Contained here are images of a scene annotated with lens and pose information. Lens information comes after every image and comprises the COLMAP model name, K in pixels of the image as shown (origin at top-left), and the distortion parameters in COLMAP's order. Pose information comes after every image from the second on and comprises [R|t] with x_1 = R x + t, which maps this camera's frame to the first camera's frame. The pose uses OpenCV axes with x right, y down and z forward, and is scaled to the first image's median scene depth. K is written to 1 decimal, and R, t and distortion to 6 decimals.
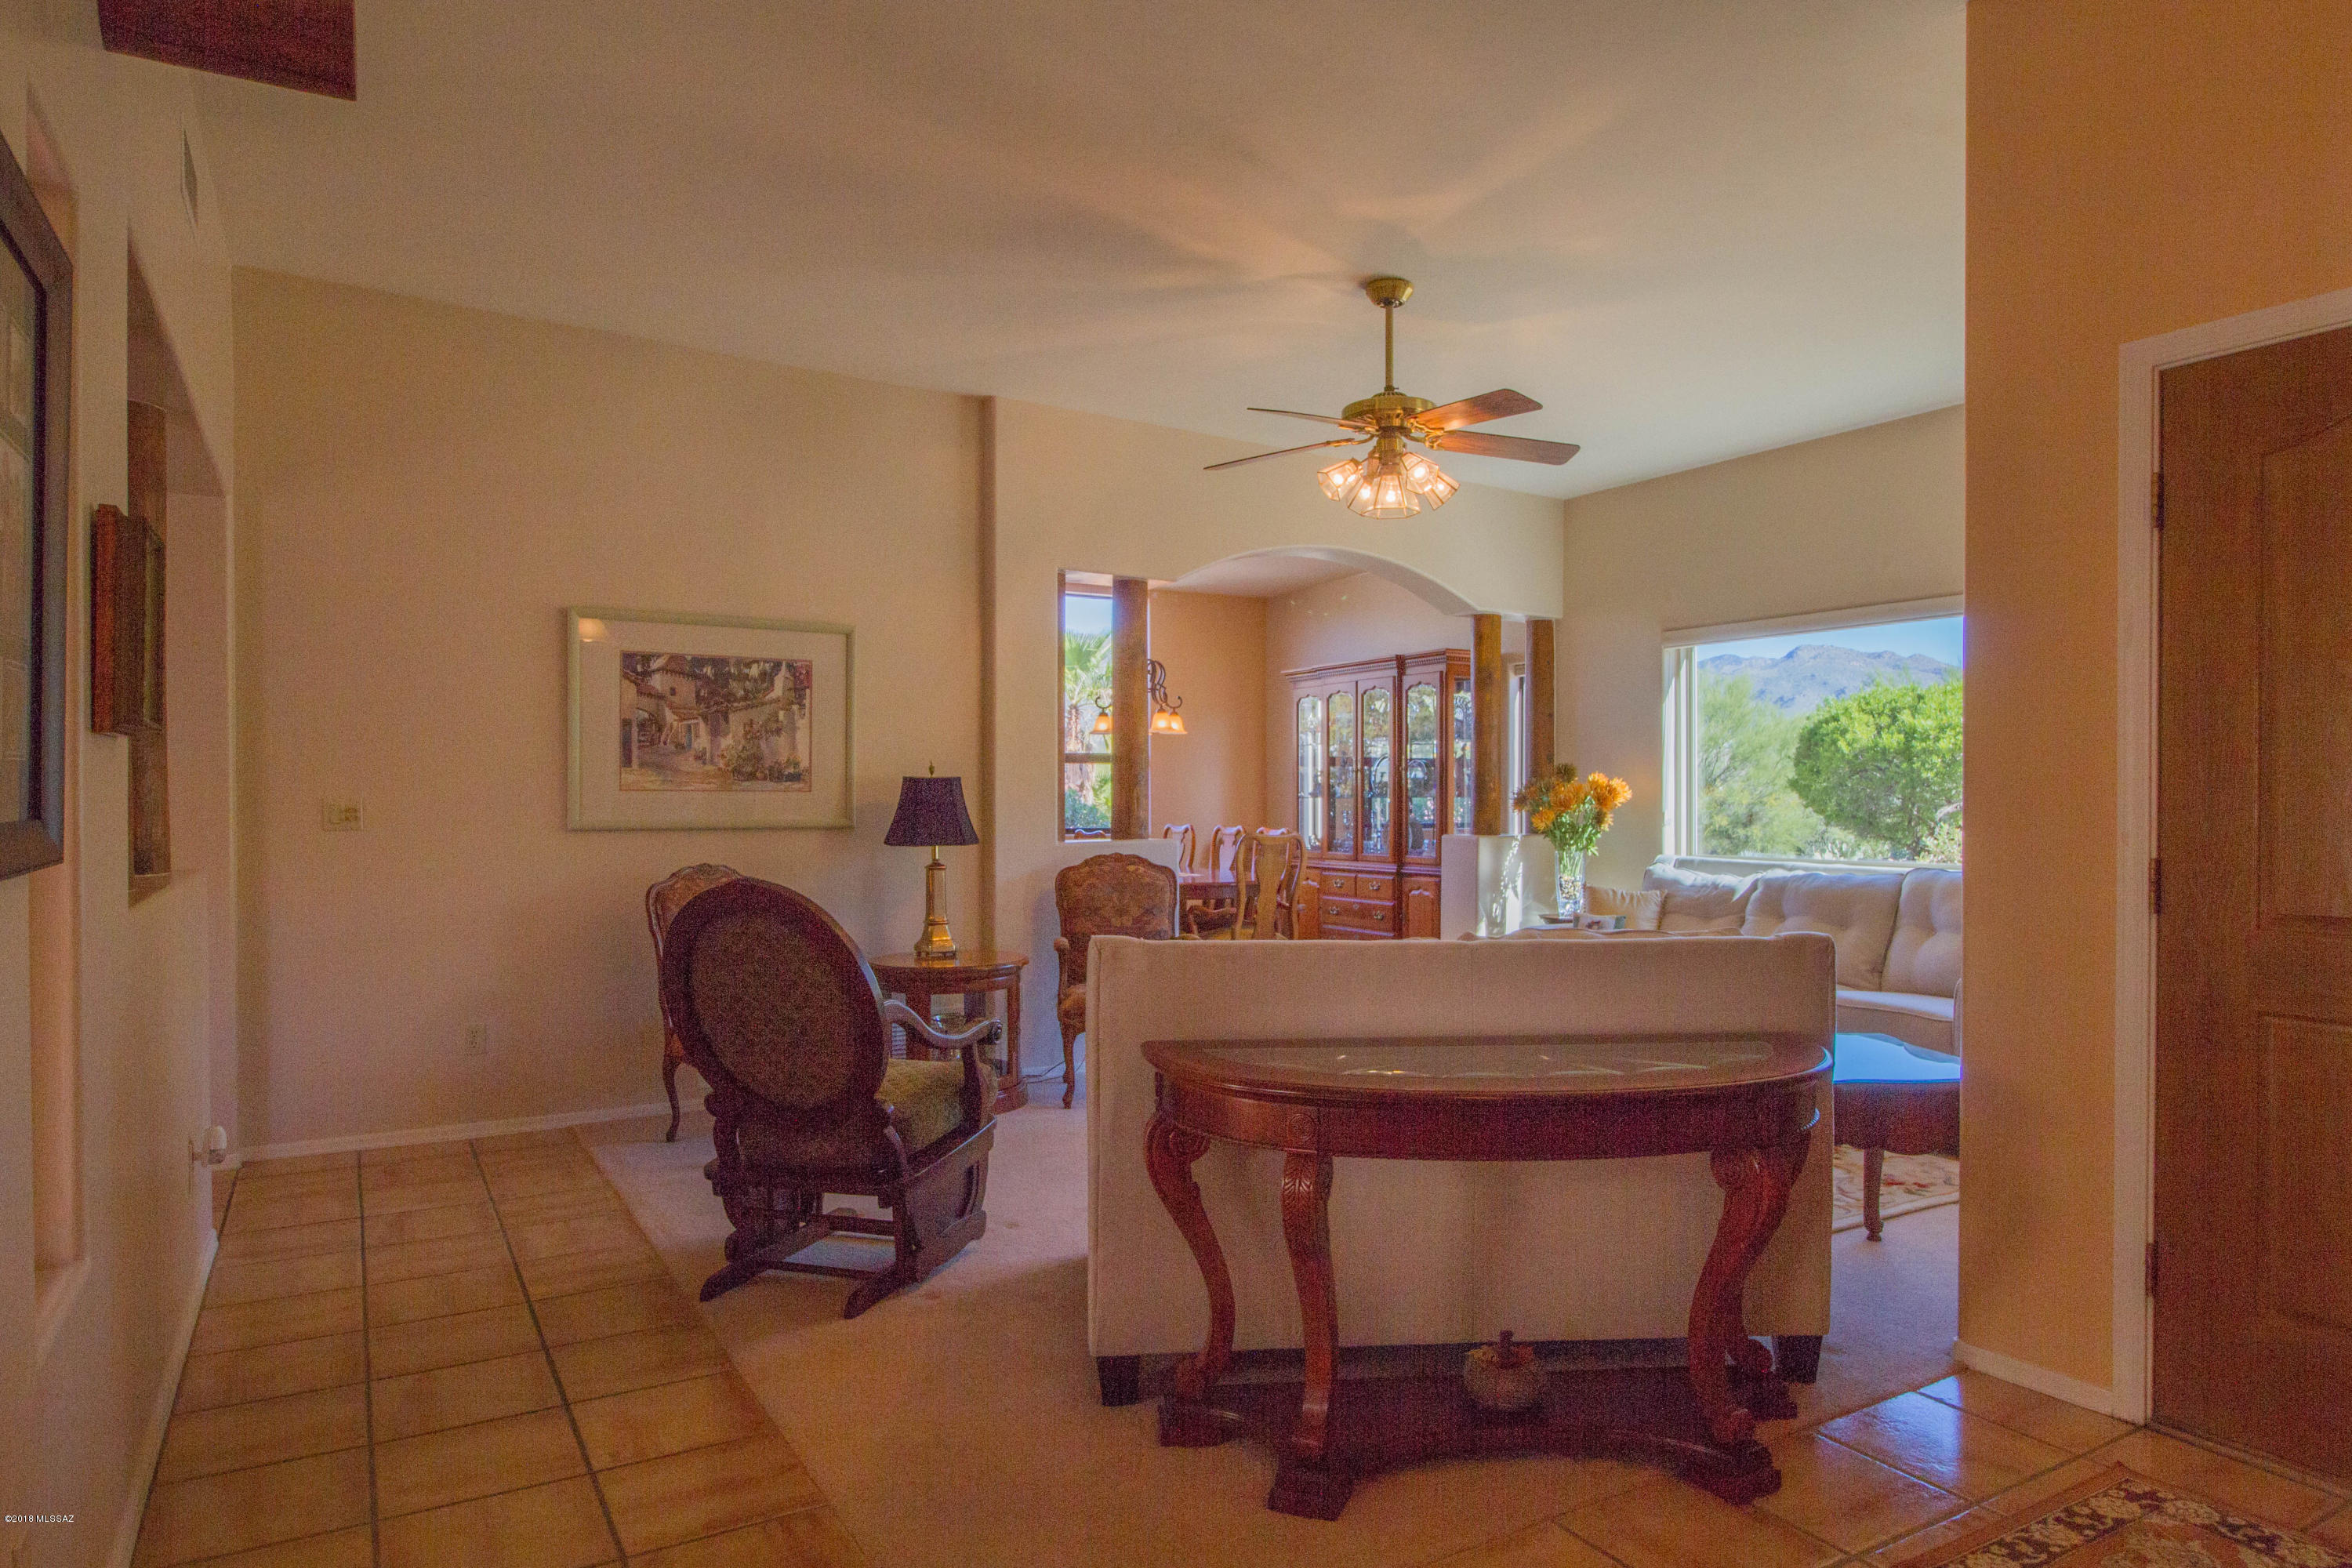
lens RADIAL K [[1409.1, 0, 1185.9], [0, 1409.1, 792.5], [0, 0, 1]] dist [0.011309, -0.014505]
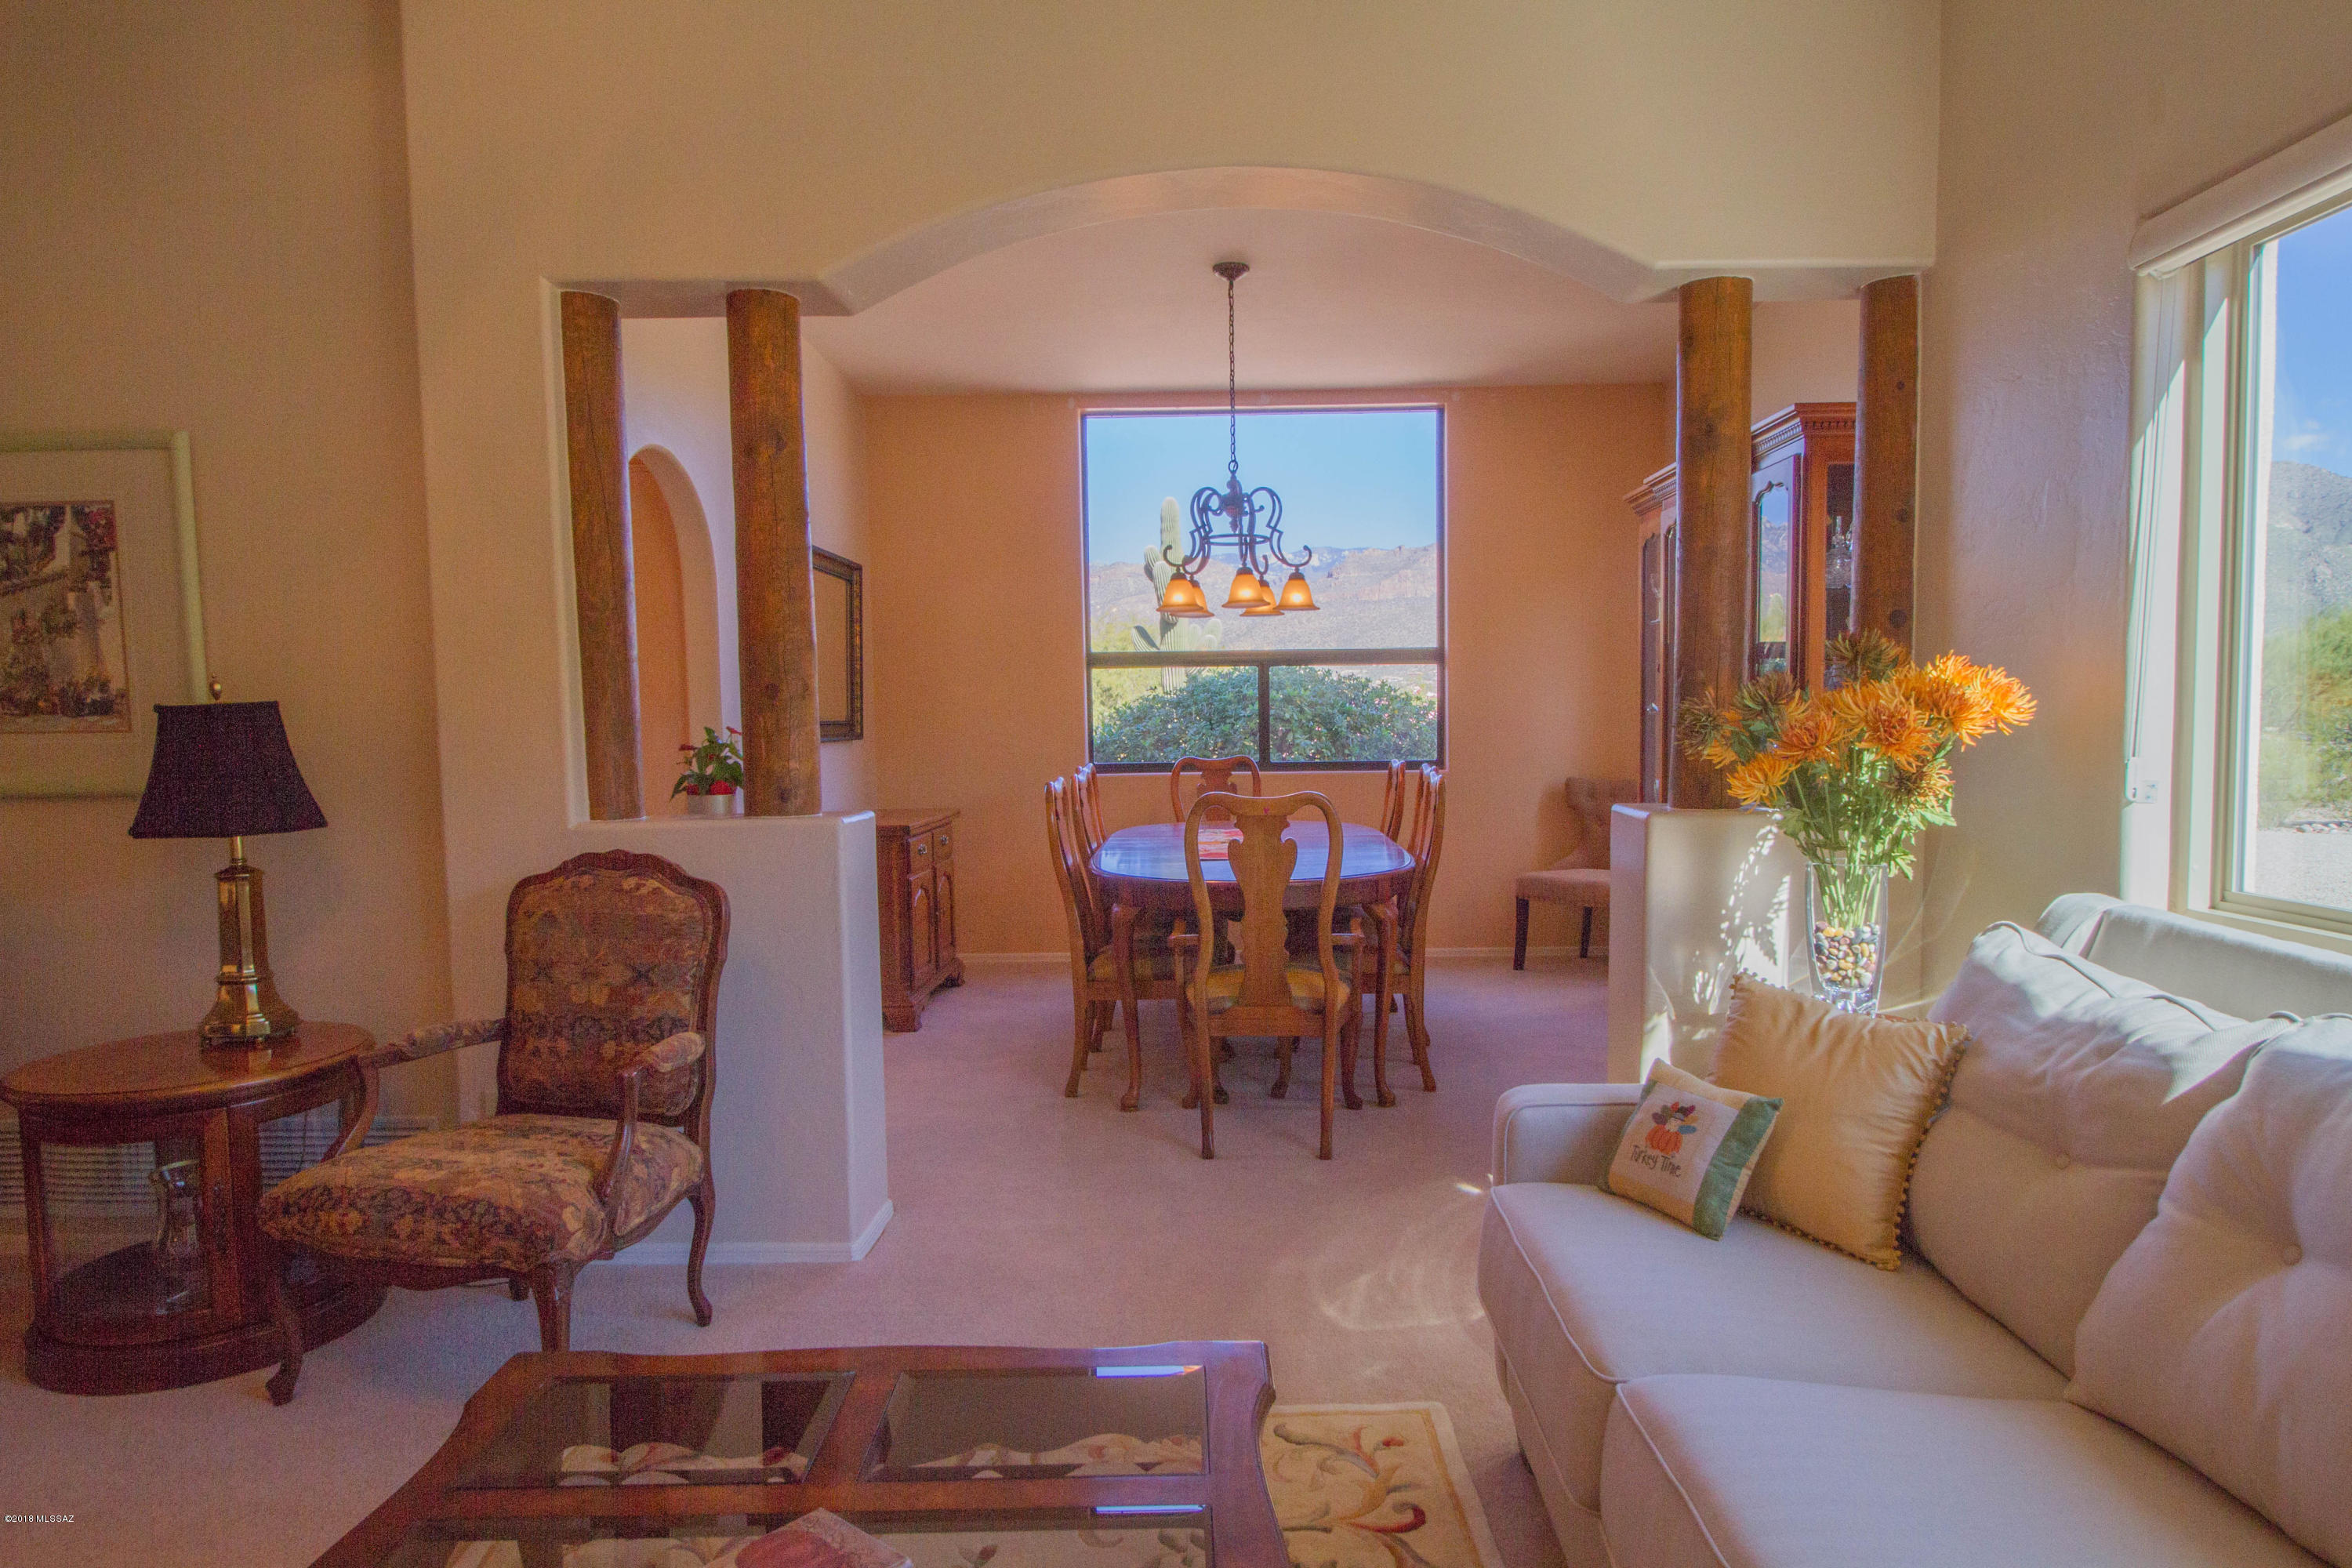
lens RADIAL K [[1409.1, 0, 1199.2], [0, 1409.1, 809.4], [0, 0, 1]] dist [0.011309, -0.014505]
pose [[0.854057, 0.024420, -0.519605, 0.405539], [0.015506, 0.997258, 0.072354, -0.004241], [0.519948, -0.069852, 0.851337, 0.738349]]
